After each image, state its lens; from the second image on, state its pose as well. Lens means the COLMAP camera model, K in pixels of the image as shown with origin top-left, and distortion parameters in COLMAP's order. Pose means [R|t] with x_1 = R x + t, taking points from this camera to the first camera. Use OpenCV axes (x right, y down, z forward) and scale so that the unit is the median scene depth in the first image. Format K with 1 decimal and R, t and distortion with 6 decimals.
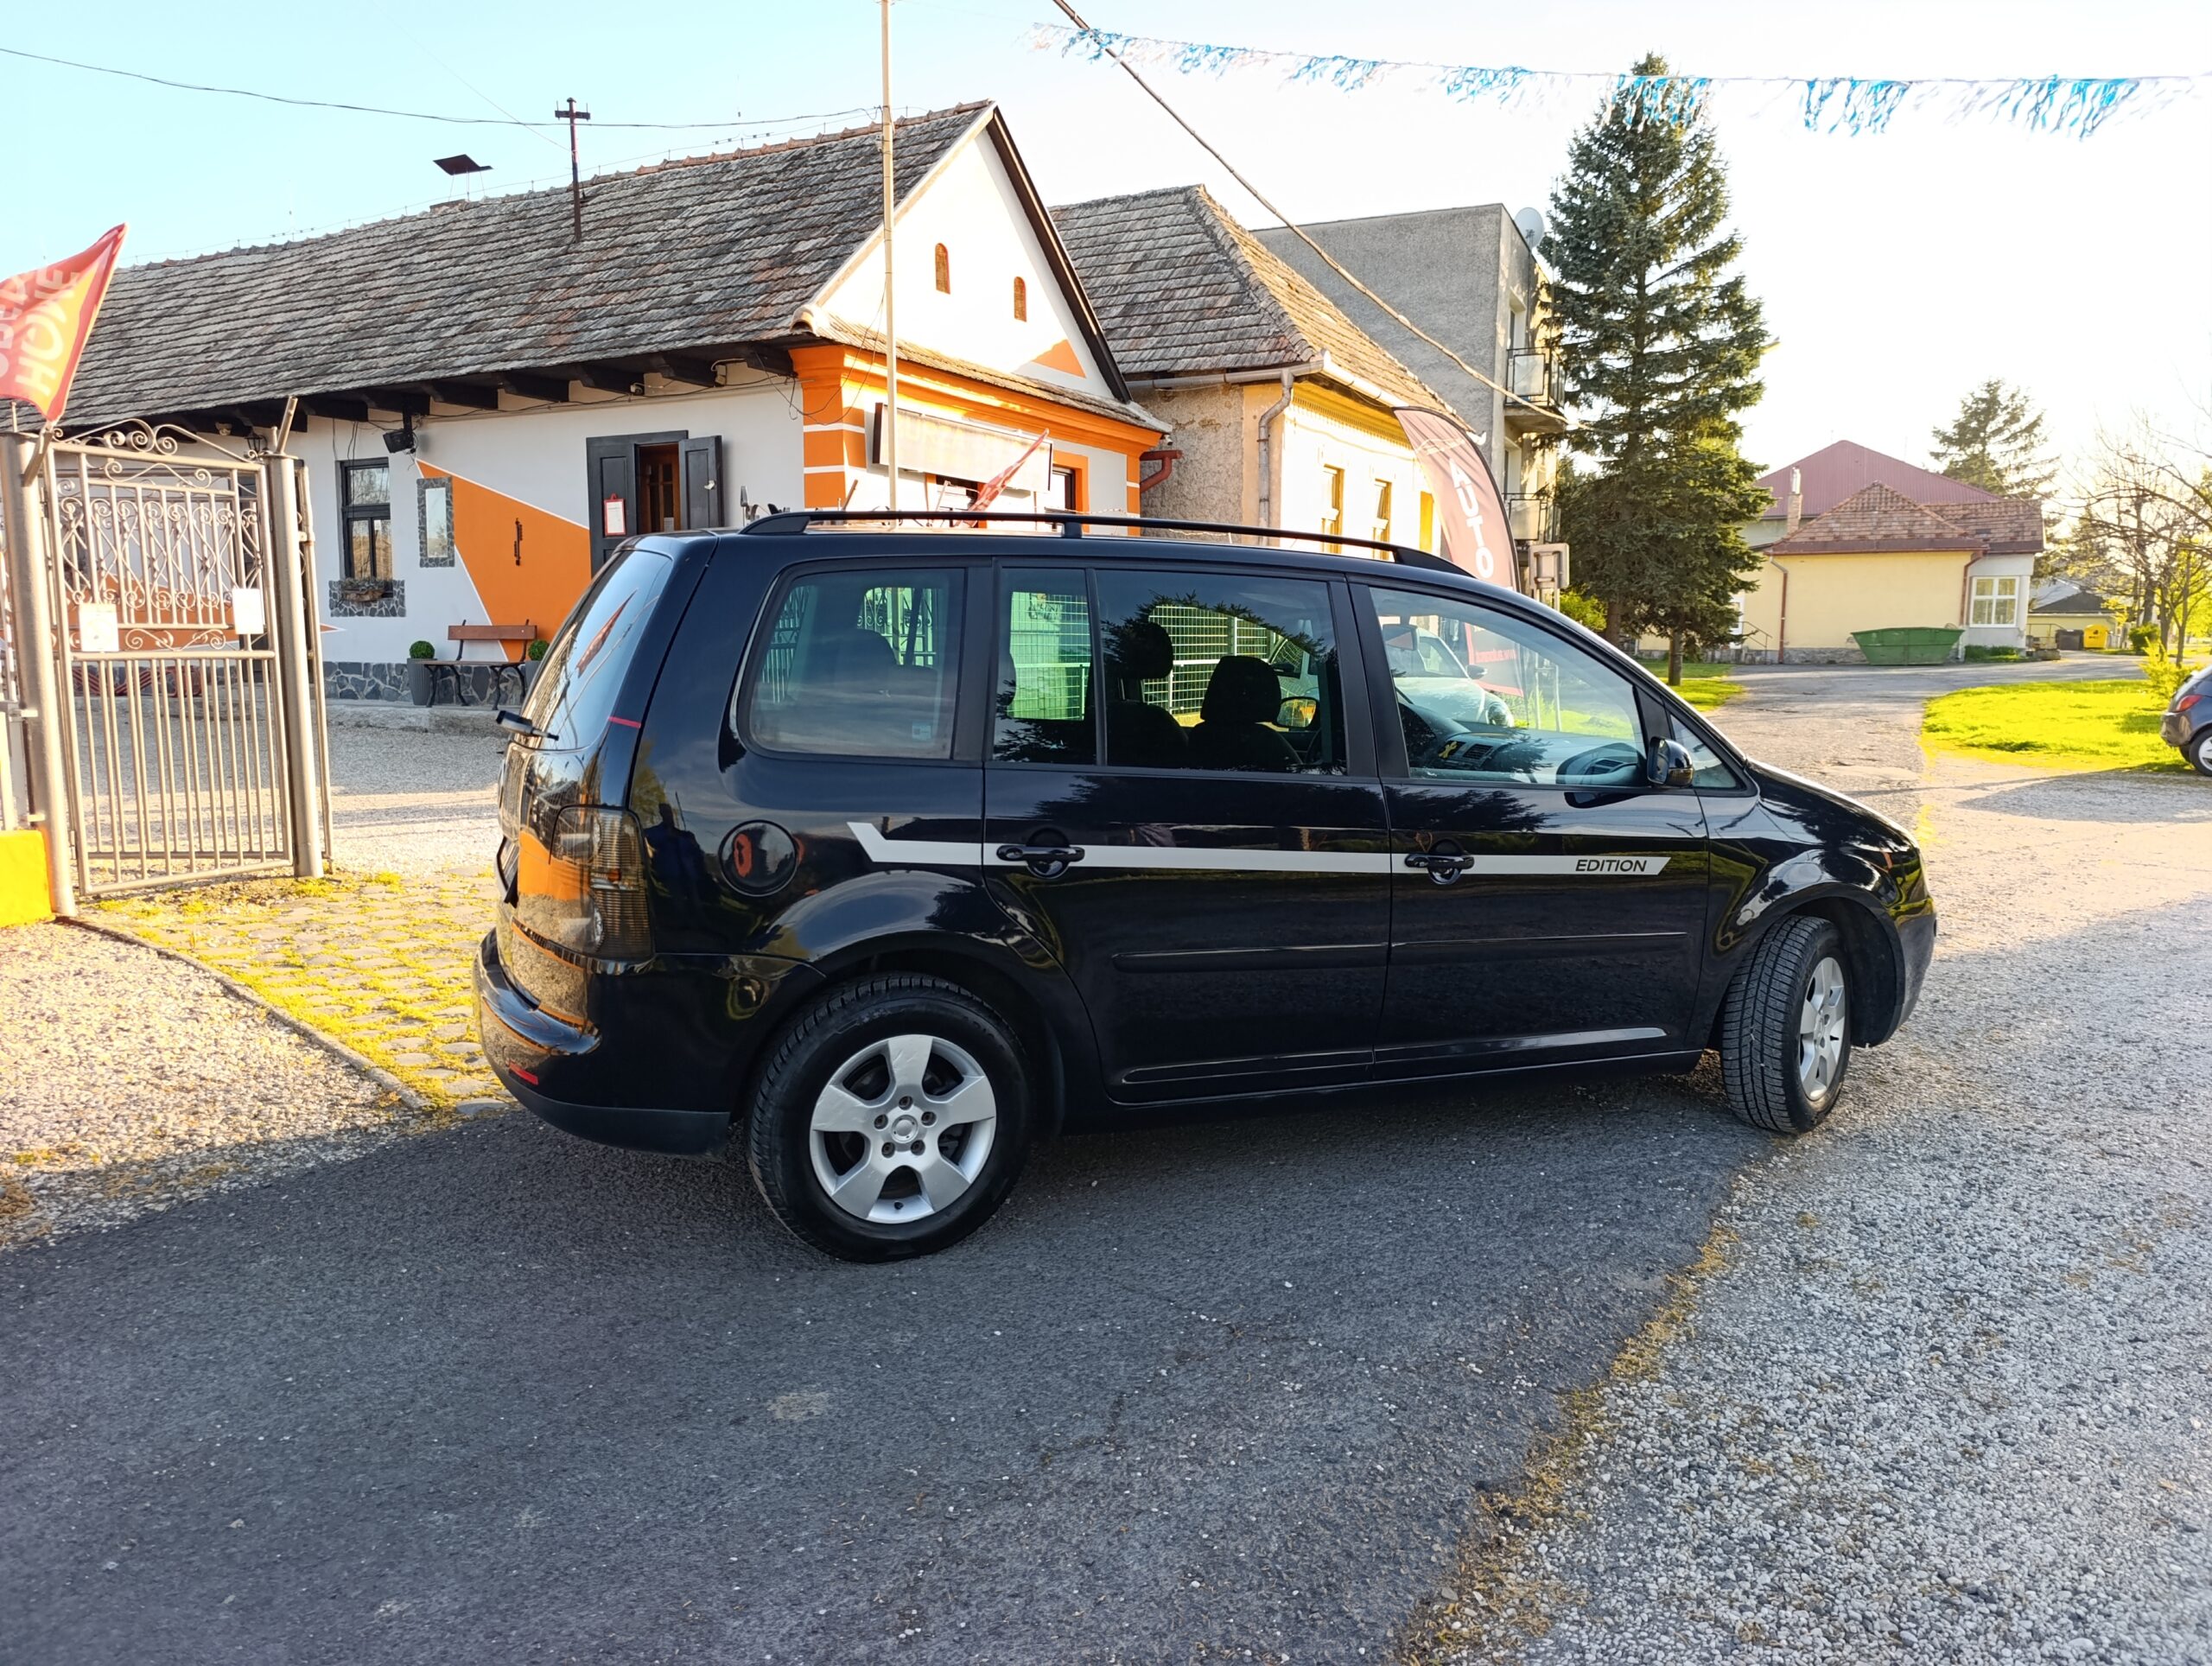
lens RADIAL K [[1491.6, 0, 1106.0], [0, 1491.6, 833.0], [0, 0, 1]] dist [0.040636, -0.051925]
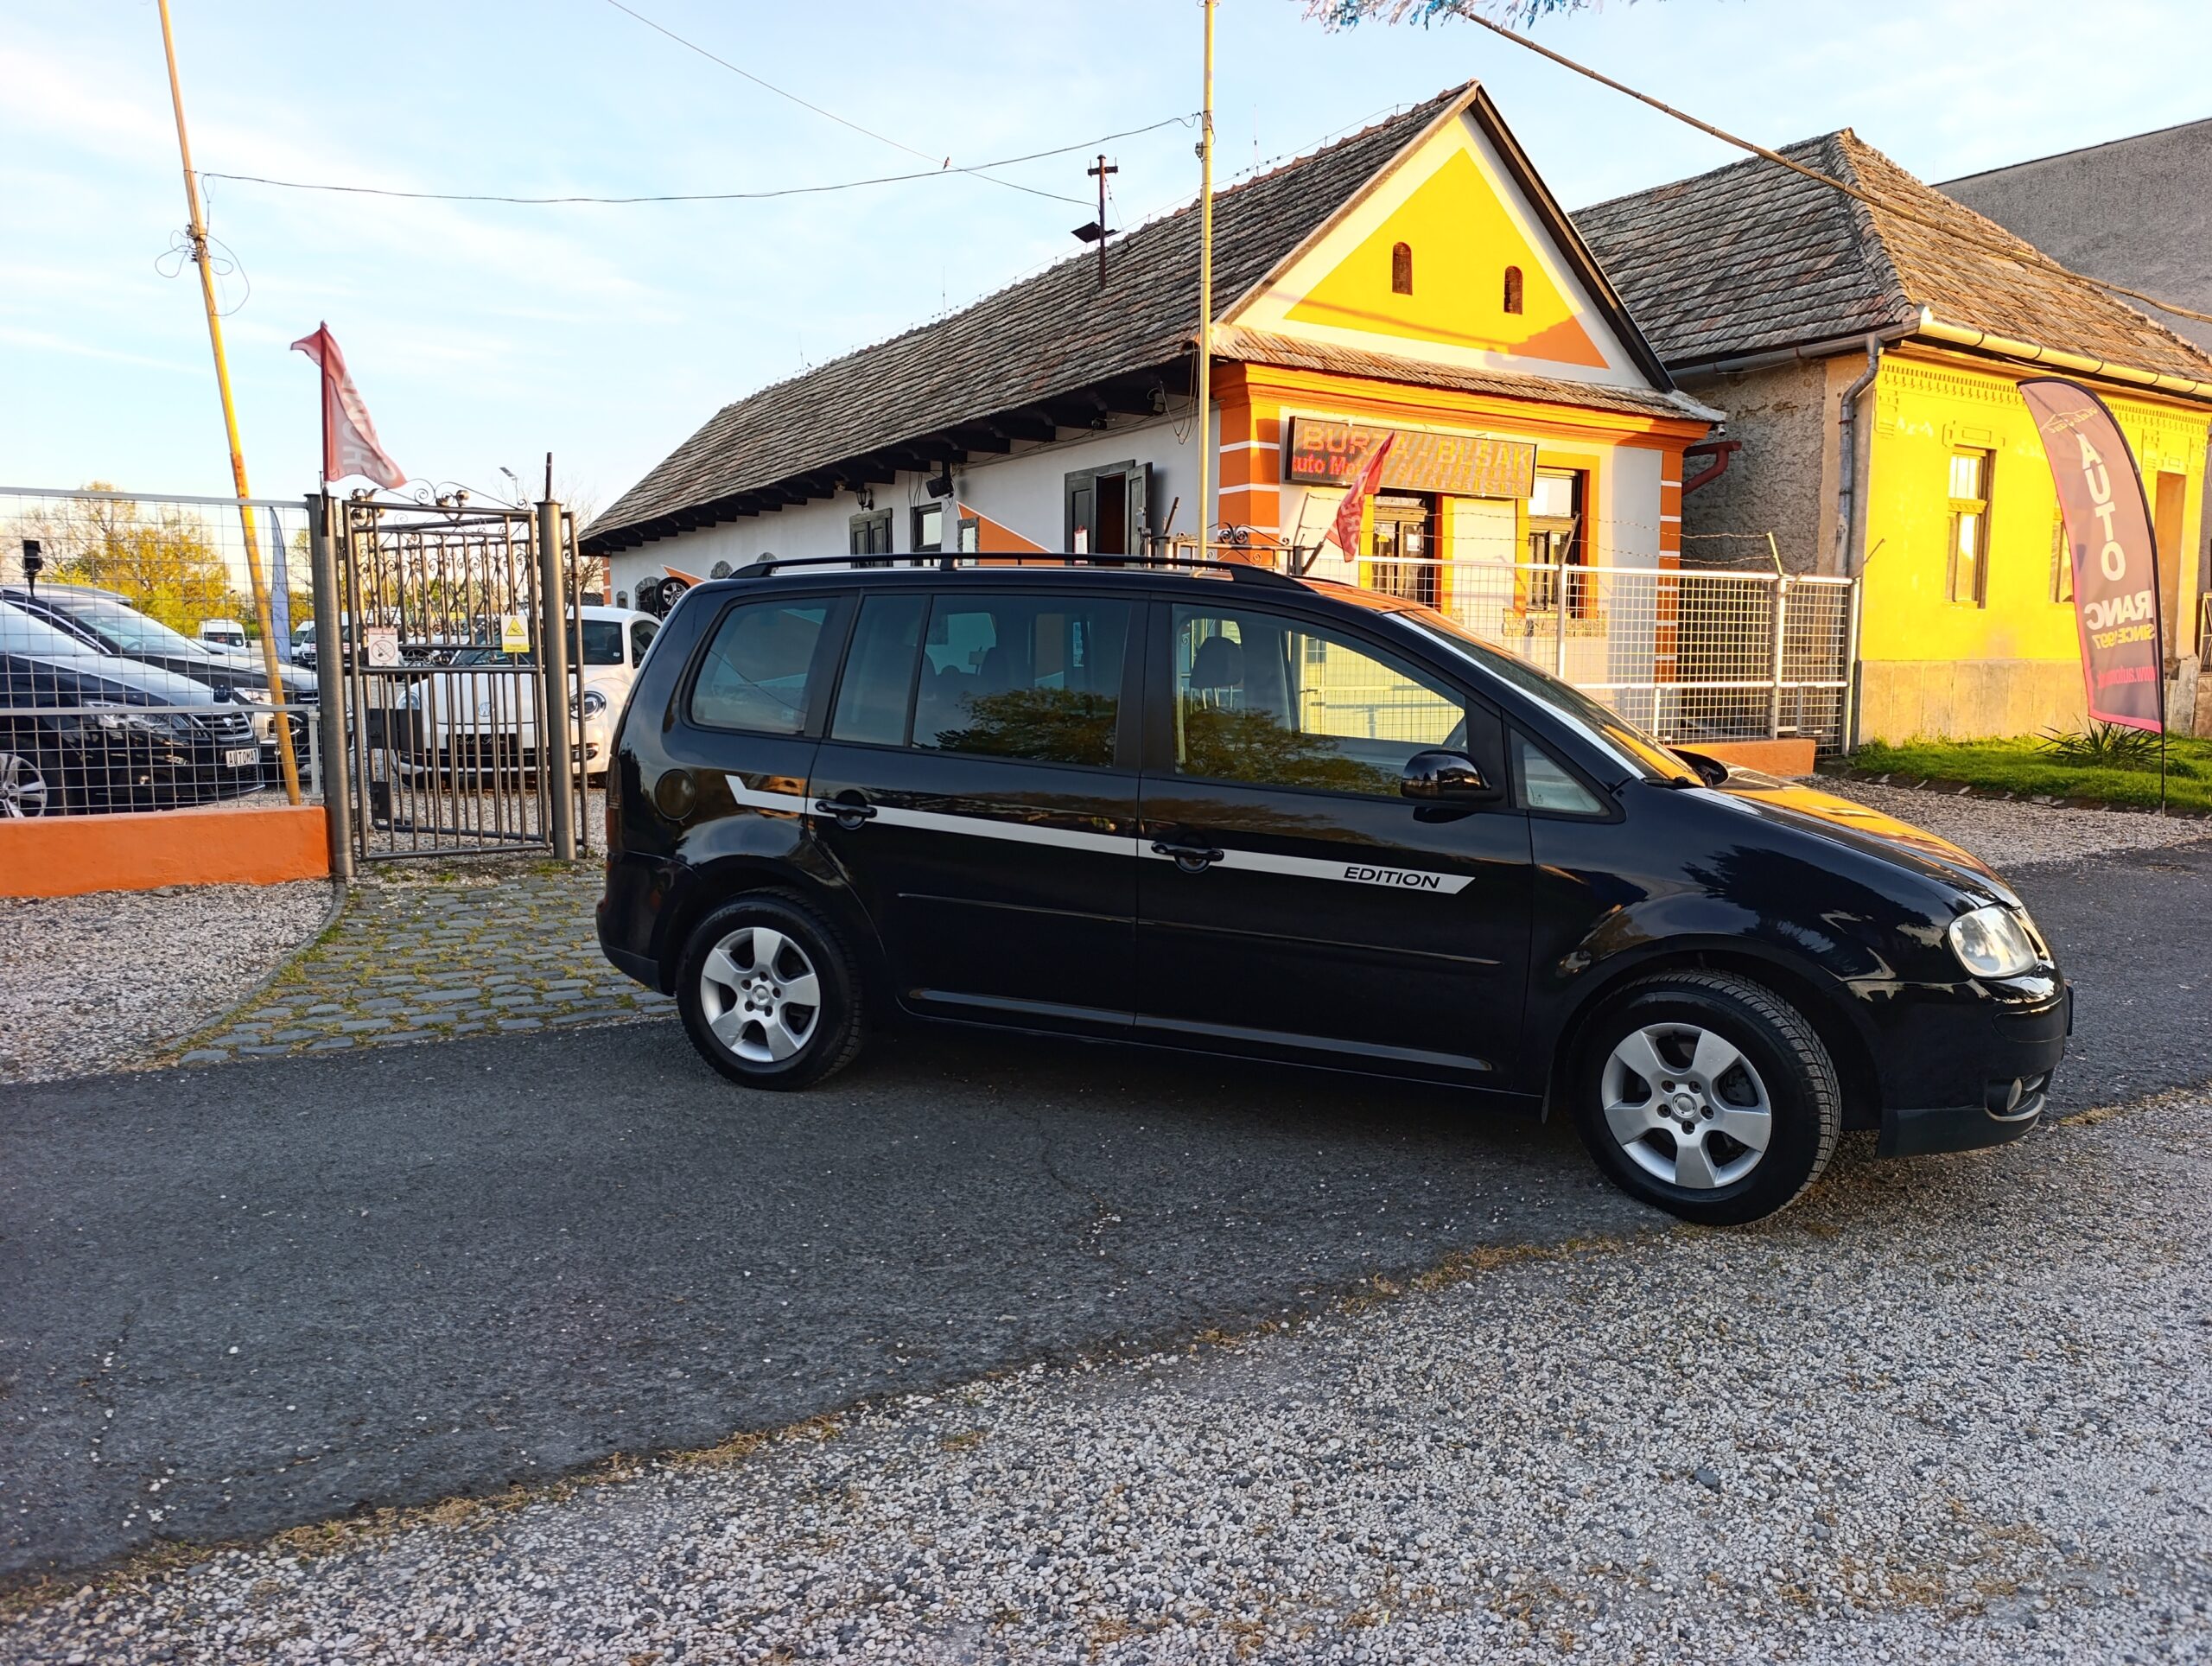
lens RADIAL K [[1495.0, 0, 1112.0], [0, 1495.0, 834.9], [0, 0, 1]] dist [0.025603, -0.031127]
pose [[0.866592, 0.056385, -0.495822, 0.172656], [-0.064830, 0.997896, 0.000171, -0.007409], [0.494788, 0.031996, 0.868424, 0.079202]]
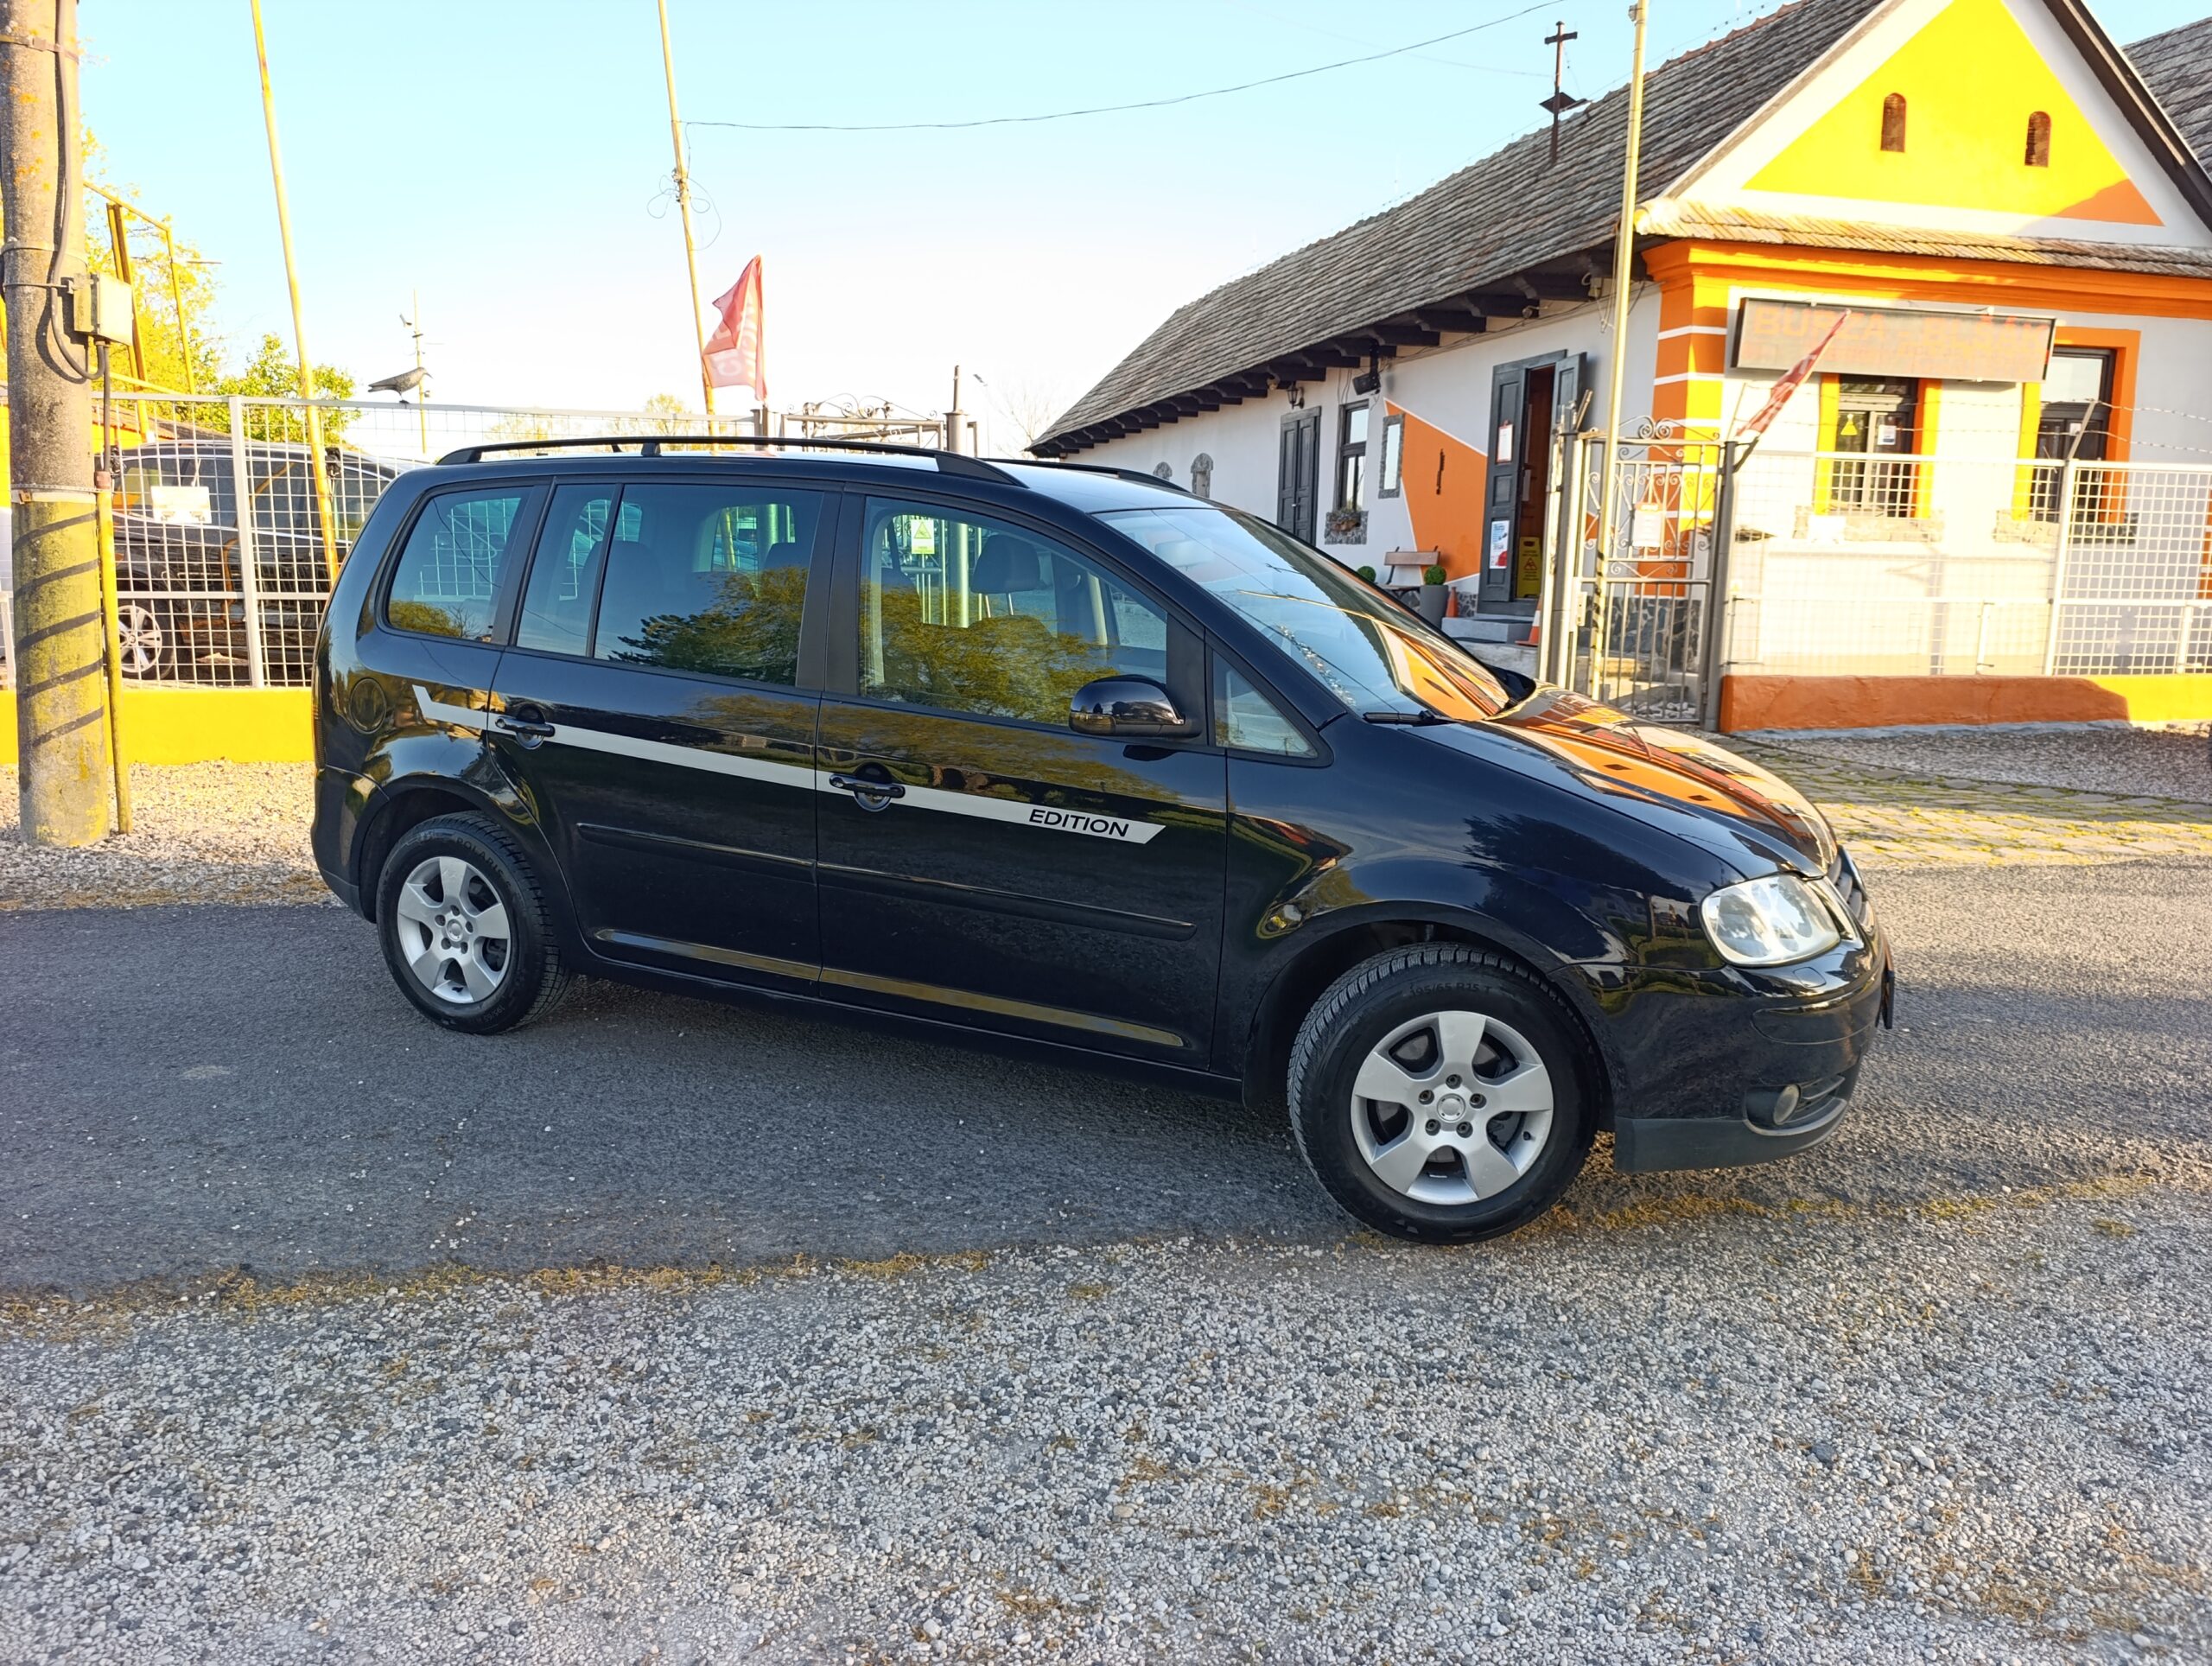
lens RADIAL K [[1508.0, 0, 1100.1], [0, 1508.0, 806.9], [0, 0, 1]] dist [0.026813, -0.036633]
pose [[0.671012, 0.127678, -0.730371, 0.202216], [-0.108573, 0.991364, 0.073555, -0.010659], [0.733454, 0.029942, 0.679079, 0.090460]]
